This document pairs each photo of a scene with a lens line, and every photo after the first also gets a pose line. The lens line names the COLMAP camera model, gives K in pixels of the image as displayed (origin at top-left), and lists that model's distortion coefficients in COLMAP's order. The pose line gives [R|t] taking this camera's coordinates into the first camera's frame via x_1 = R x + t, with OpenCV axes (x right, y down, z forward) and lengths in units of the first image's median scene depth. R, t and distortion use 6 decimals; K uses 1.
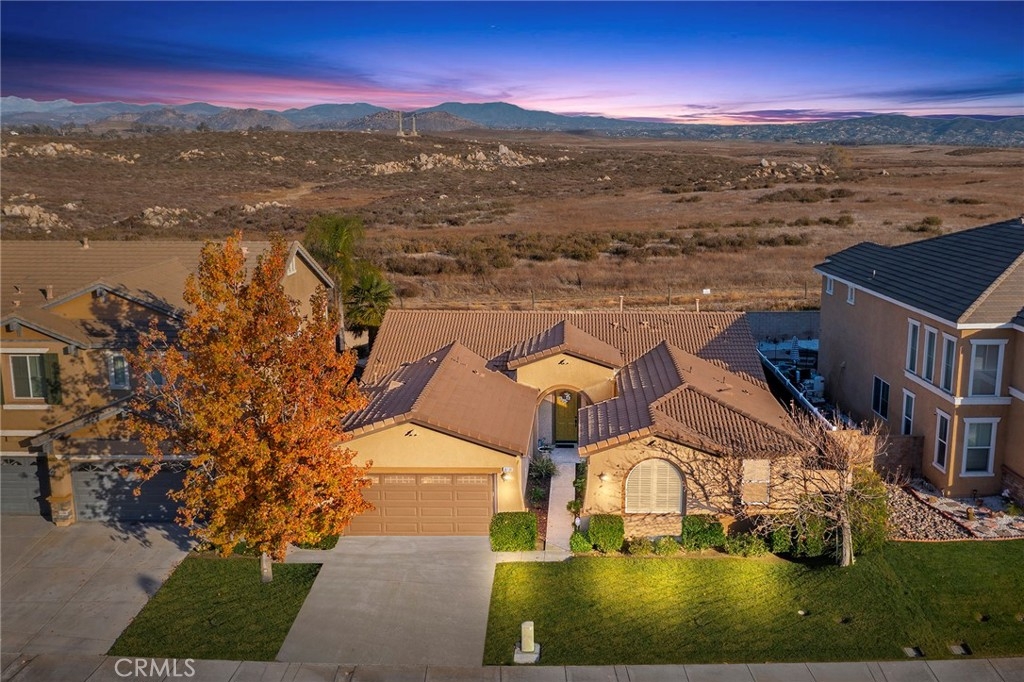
lens RADIAL K [[1051.6, 0, 511.2], [0, 1051.6, 334.3], [0, 0, 1]] dist [-0.026806, 0.000000]
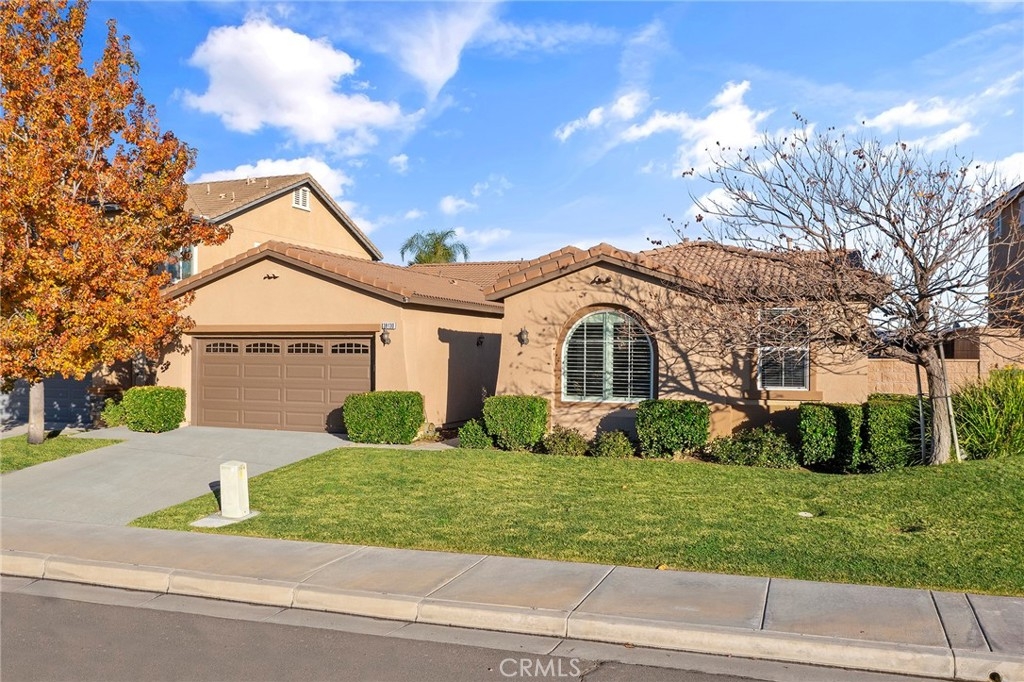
lens RADIAL K [[789.7, 0, 507.5], [0, 789.7, 350.9], [0, 0, 1]] dist [-0.014167, -0.003826]
pose [[0.946091, 0.007214, -0.323822, 0.218792], [-0.070474, 0.980386, -0.184057, 0.218265], [0.316142, 0.196956, 0.928042, 0.530659]]
